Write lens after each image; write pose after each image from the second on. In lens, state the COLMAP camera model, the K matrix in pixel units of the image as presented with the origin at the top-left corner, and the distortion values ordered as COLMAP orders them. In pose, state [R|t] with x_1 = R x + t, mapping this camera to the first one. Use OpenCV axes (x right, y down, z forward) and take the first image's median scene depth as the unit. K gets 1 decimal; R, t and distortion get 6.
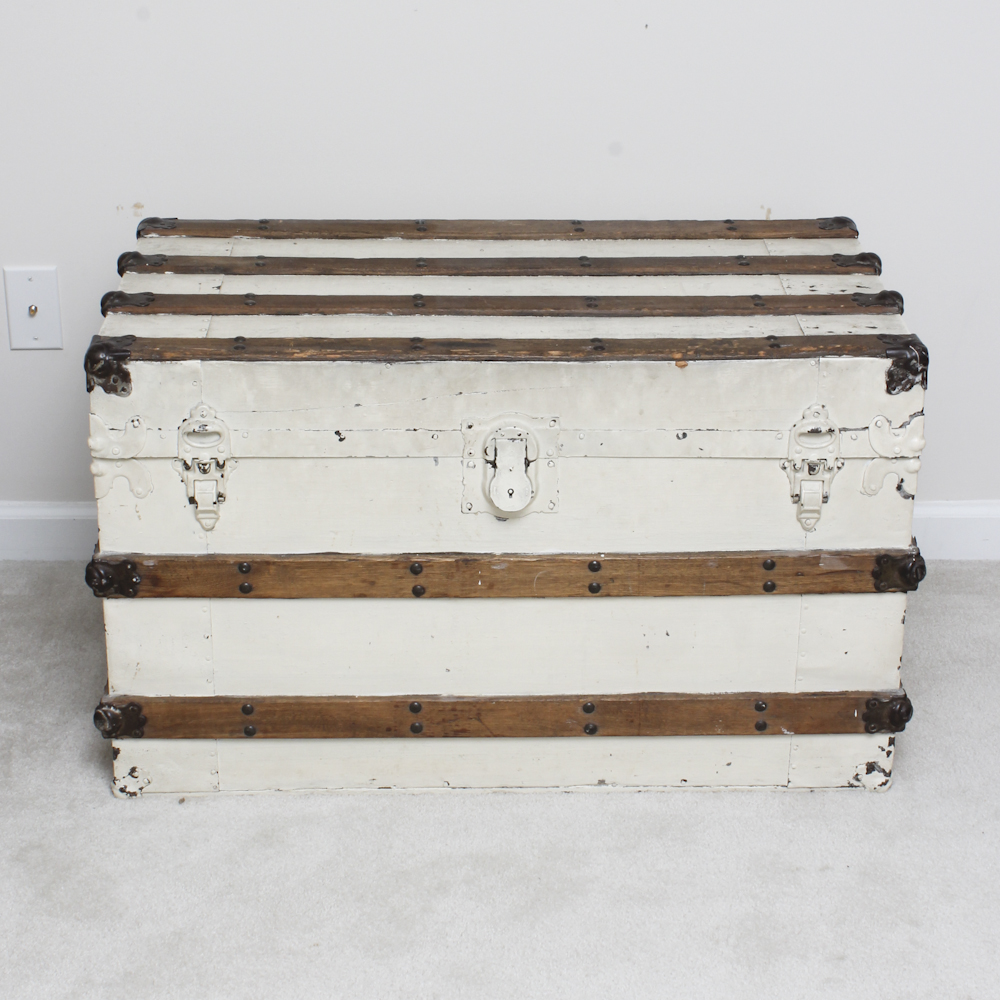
lens RADIAL K [[2670.9, 0, 500.2], [0, 2670.9, 498.7], [0, 0, 1]] dist [0.060095, 0.000000]
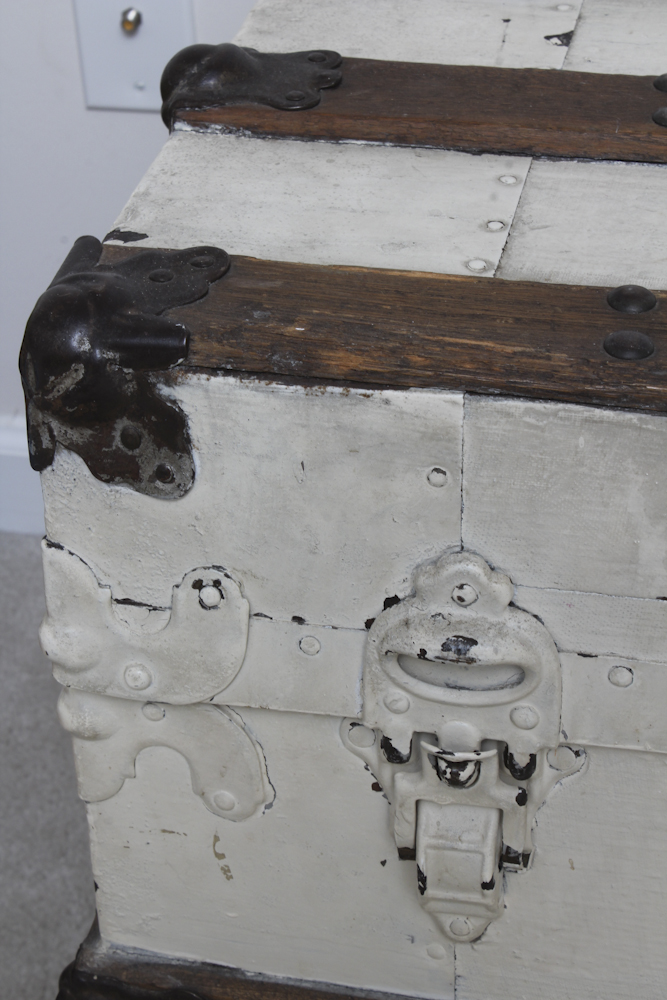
lens RADIAL K [[2161.4, 0, 336.0], [0, 2161.4, 501.3], [0, 0, 1]] dist [0.048763, 0.000000]
pose [[0.977003, 0.093676, -0.191548, -0.083995], [-0.054486, 0.978184, 0.200467, -0.080352], [0.206148, -0.185420, 0.960793, 0.798347]]
